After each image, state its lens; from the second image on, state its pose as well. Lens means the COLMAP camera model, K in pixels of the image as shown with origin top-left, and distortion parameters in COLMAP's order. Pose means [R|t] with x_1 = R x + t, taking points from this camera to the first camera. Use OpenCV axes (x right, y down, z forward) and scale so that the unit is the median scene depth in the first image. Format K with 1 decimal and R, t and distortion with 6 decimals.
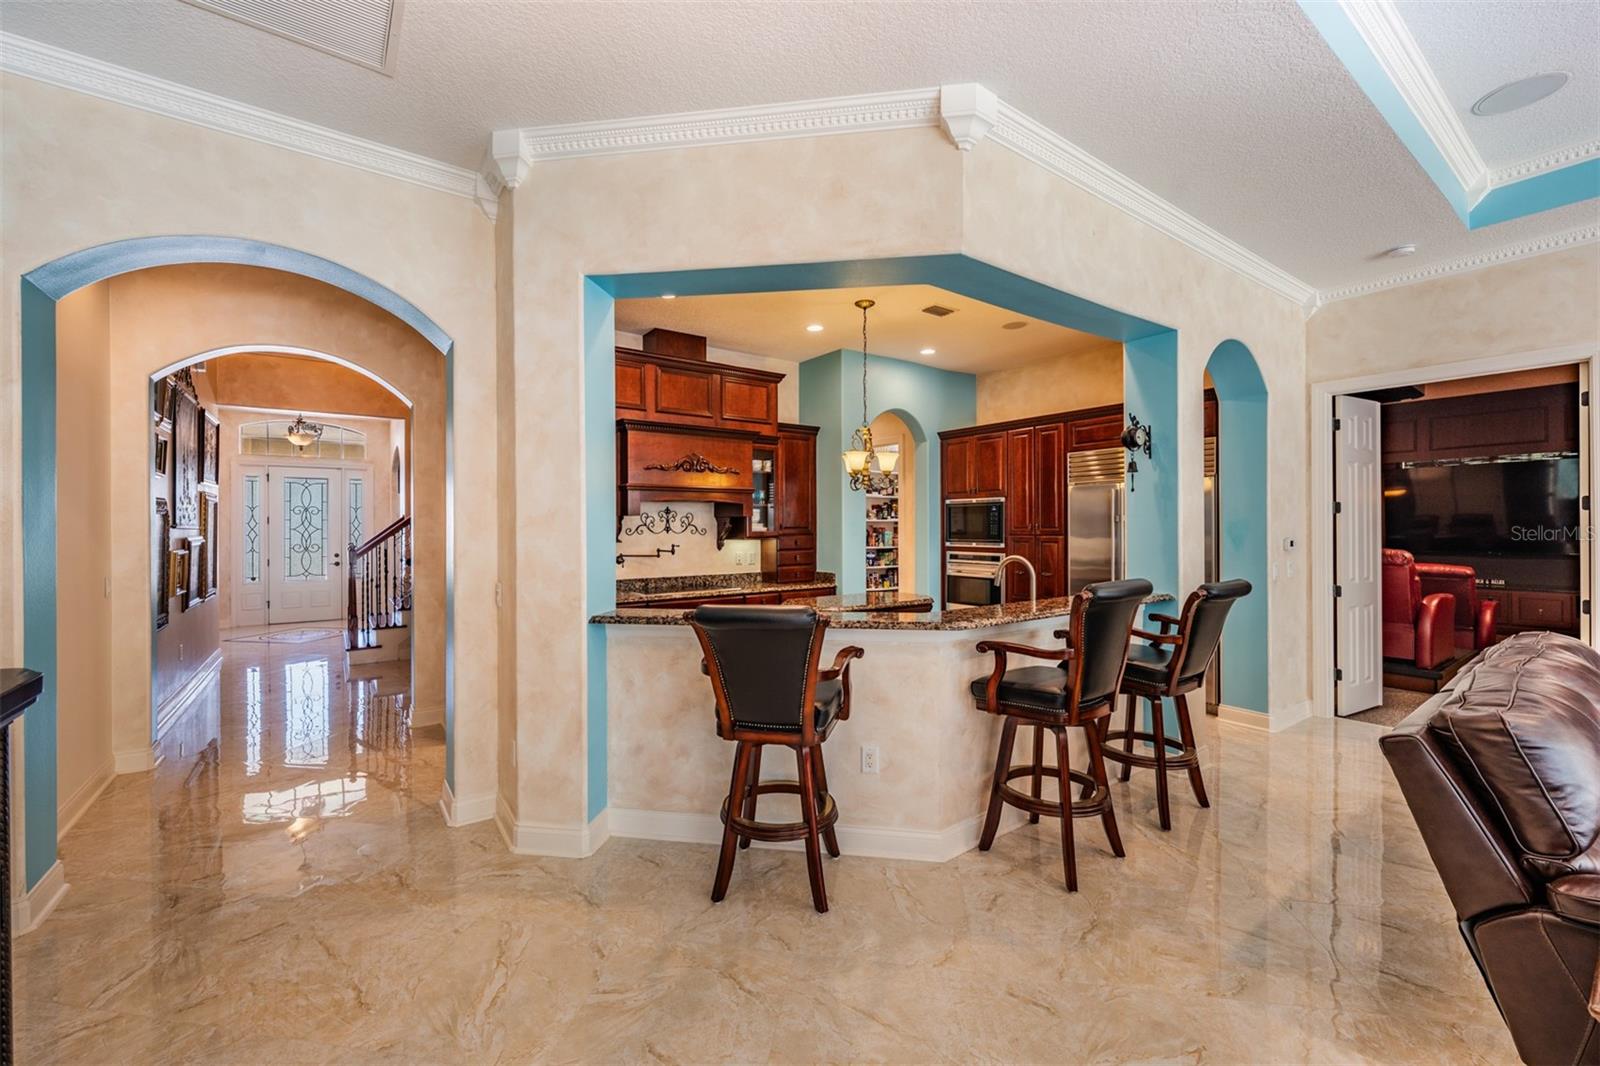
lens RADIAL K [[640.3, 0, 803.3], [0, 640.3, 525.3], [0, 0, 1]] dist [-0.000037, -0.000038]
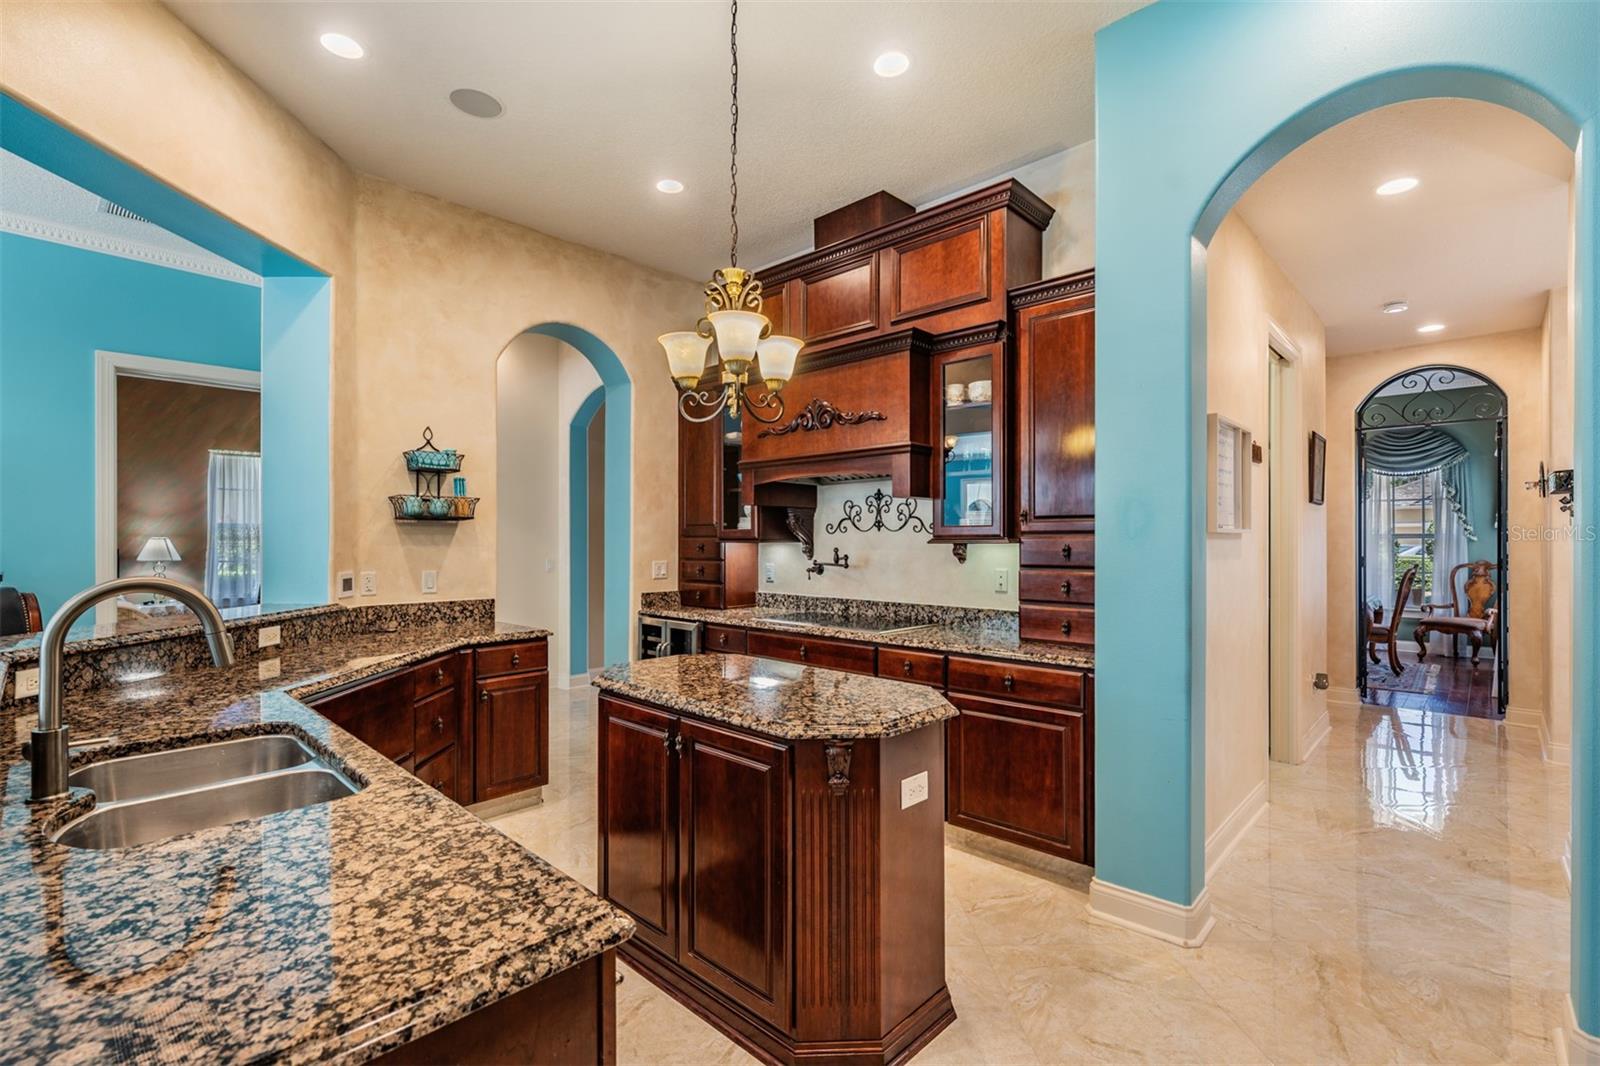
lens RADIAL K [[729.7, 0, 800.0], [0, 729.7, 533.0], [0, 0, 1]] dist [0.002008, -0.000207]
pose [[0.180463, -0.004735, -0.983570, 0.439801], [0.003645, 0.999985, -0.004145, 0.015768], [0.983575, -0.002837, 0.180478, 0.740991]]
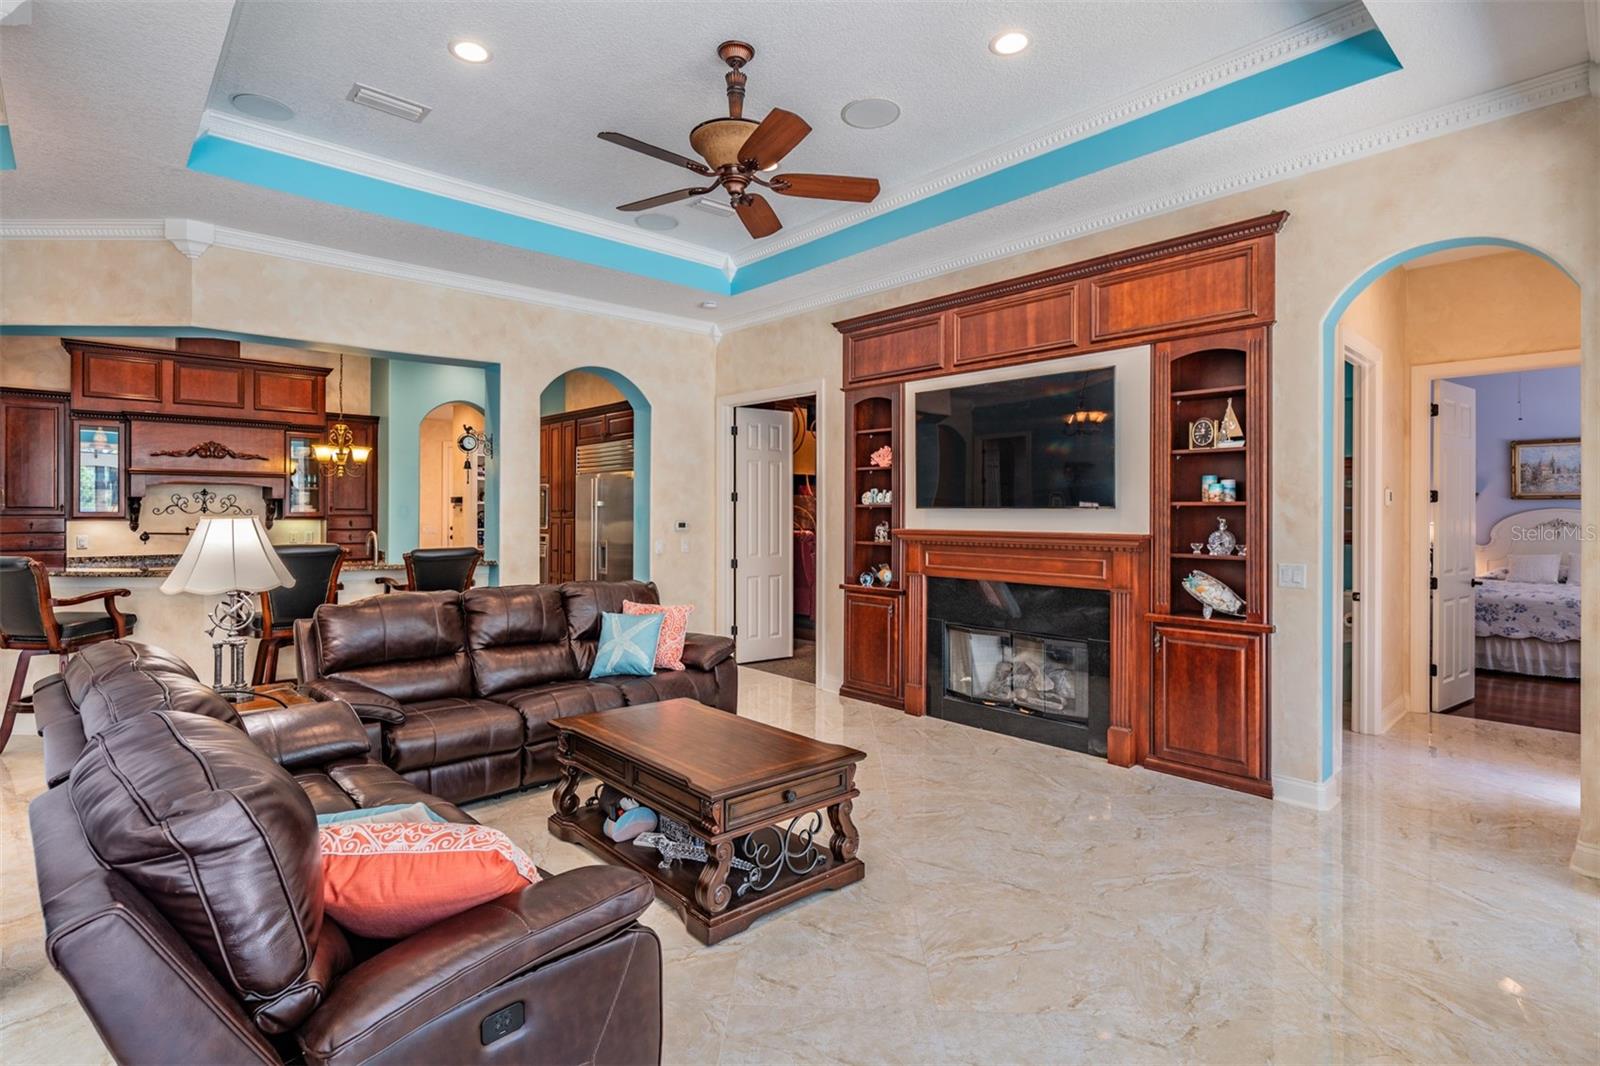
lens RADIAL K [[799.8, 0, 801.2], [0, 799.8, 517.9], [0, 0, 1]] dist [0.000928, -0.000060]
pose [[0.994117, 0.009771, 0.107867, 0.592945], [-0.011254, 0.999850, 0.013146, -0.008179], [-0.107722, -0.014283, 0.994078, -0.409582]]
